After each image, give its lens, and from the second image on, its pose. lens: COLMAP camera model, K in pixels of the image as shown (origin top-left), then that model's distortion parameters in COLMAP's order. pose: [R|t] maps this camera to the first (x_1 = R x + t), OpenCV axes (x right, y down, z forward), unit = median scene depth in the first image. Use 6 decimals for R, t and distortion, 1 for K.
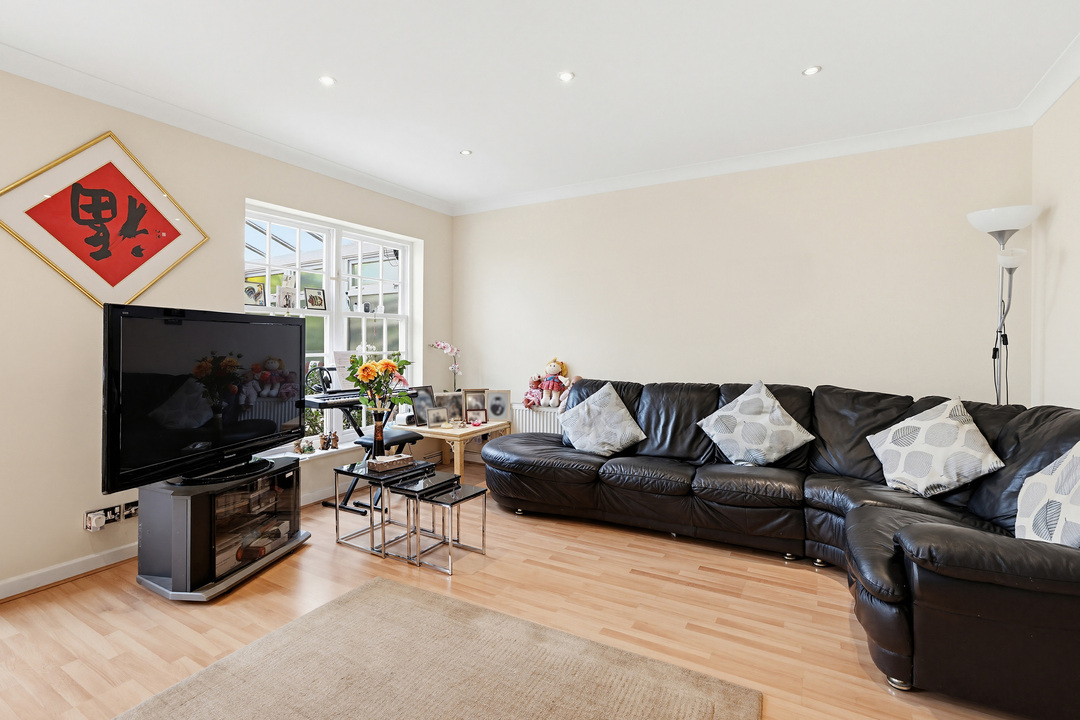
lens RADIAL K [[506.7, 0, 537.1], [0, 506.7, 340.1], [0, 0, 1]] dist [-0.019482, 0.011884]
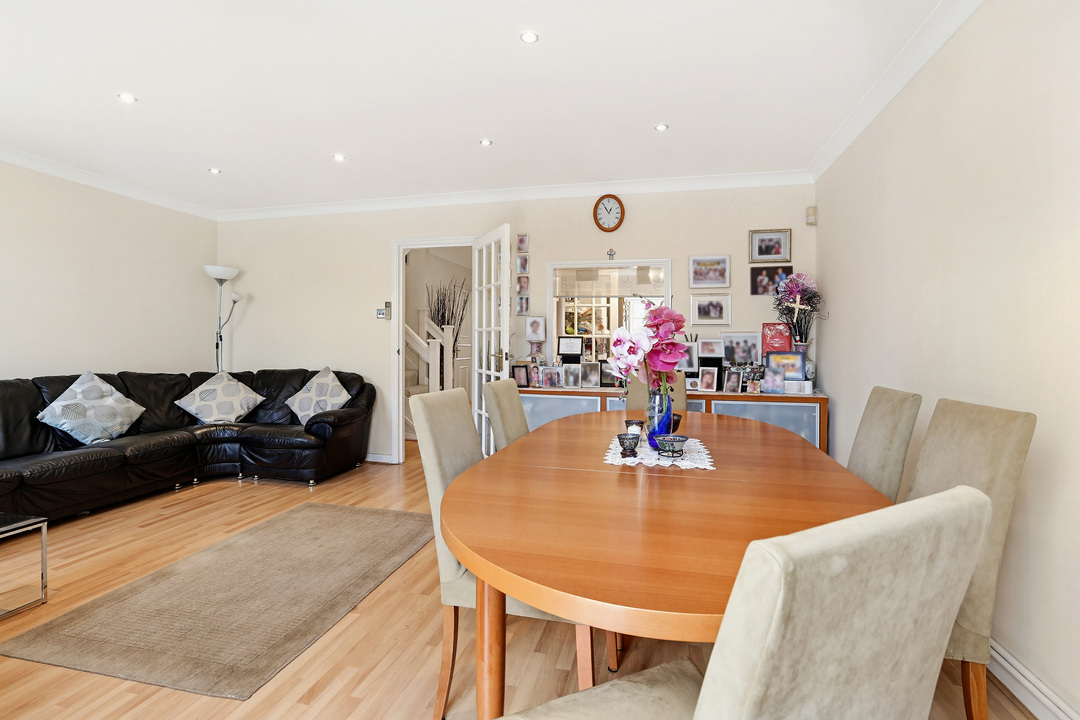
lens RADIAL K [[506.7, 0, 542.0], [0, 506.7, 353.6], [0, 0, 1]] dist [-0.019482, 0.011884]
pose [[-0.286000, -0.017903, 0.958063, -0.979390], [-0.013968, 0.999797, 0.014513, 0.010000], [-0.958128, -0.009232, -0.286192, 0.342649]]
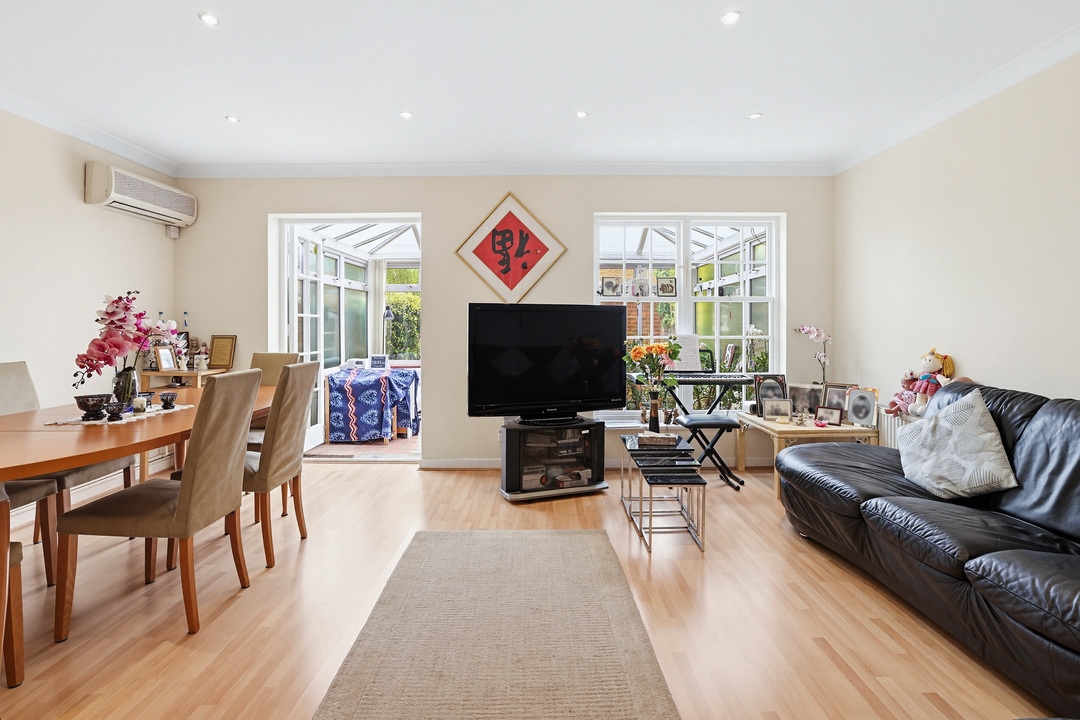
lens RADIAL K [[506.7, 0, 504.1], [0, 506.7, 322.2], [0, 0, 1]] dist [-0.019482, 0.011884]
pose [[0.490581, -0.004948, -0.871382, 0.474296], [0.003425, 0.999987, -0.003750, -0.001271], [0.871389, -0.001145, 0.490591, 0.191945]]
